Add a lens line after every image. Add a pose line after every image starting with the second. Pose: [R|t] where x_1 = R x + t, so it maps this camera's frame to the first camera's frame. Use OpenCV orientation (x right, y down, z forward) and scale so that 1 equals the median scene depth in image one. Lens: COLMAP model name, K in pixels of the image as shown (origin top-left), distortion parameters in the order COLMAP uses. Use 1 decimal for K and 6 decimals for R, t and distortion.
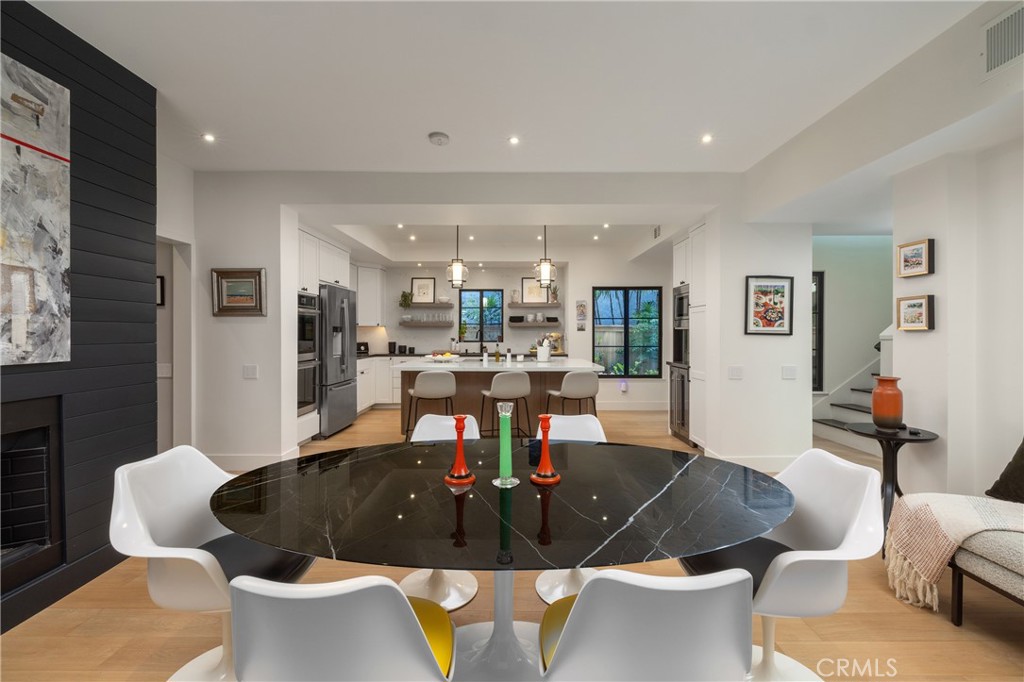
lens RADIAL K [[444.3, 0, 511.2], [0, 444.3, 339.2], [0, 0, 1]] dist [0.005156, 0.000691]
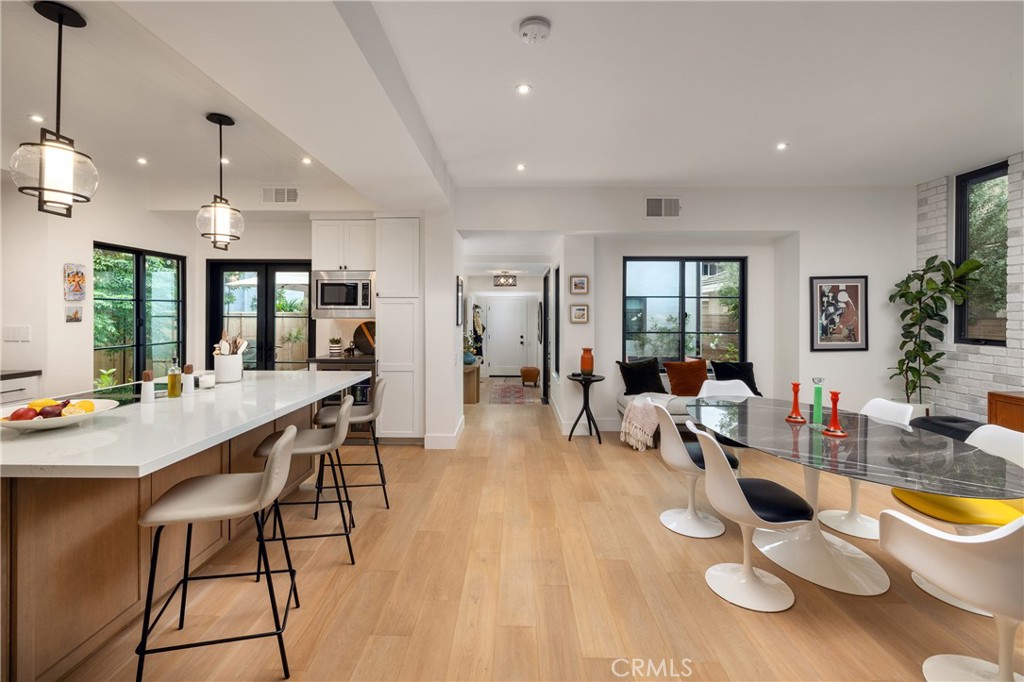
lens RADIAL K [[444.3, 0, 507.8], [0, 444.3, 315.4], [0, 0, 1]] dist [0.005156, 0.000691]
pose [[0.007628, -0.005544, 0.999956, -1.219232], [0.010249, 0.999933, 0.005465, -0.080882], [-0.999918, 0.010207, 0.007684, 1.622897]]
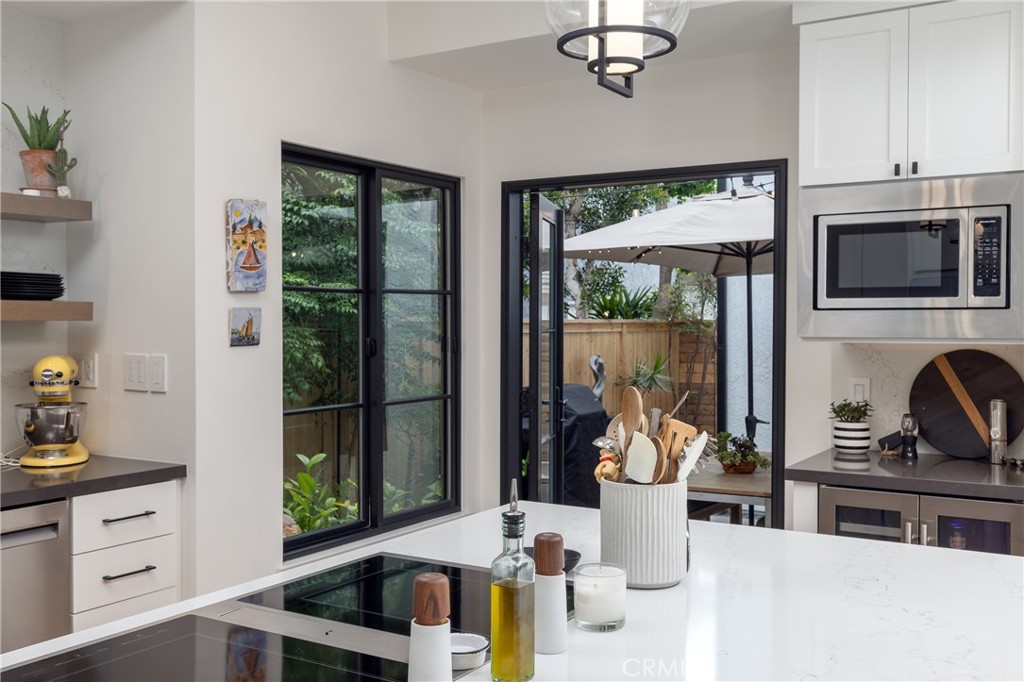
lens RADIAL K [[1017.8, 0, 512.2], [0, 1017.8, 338.8], [0, 0, 1]] dist [-0.016338, 0.000000]
pose [[0.519905, -0.015718, 0.854079, -0.616380], [0.010951, 0.999871, 0.011735, -0.088579], [-0.854154, 0.003252, 0.520010, 2.158538]]
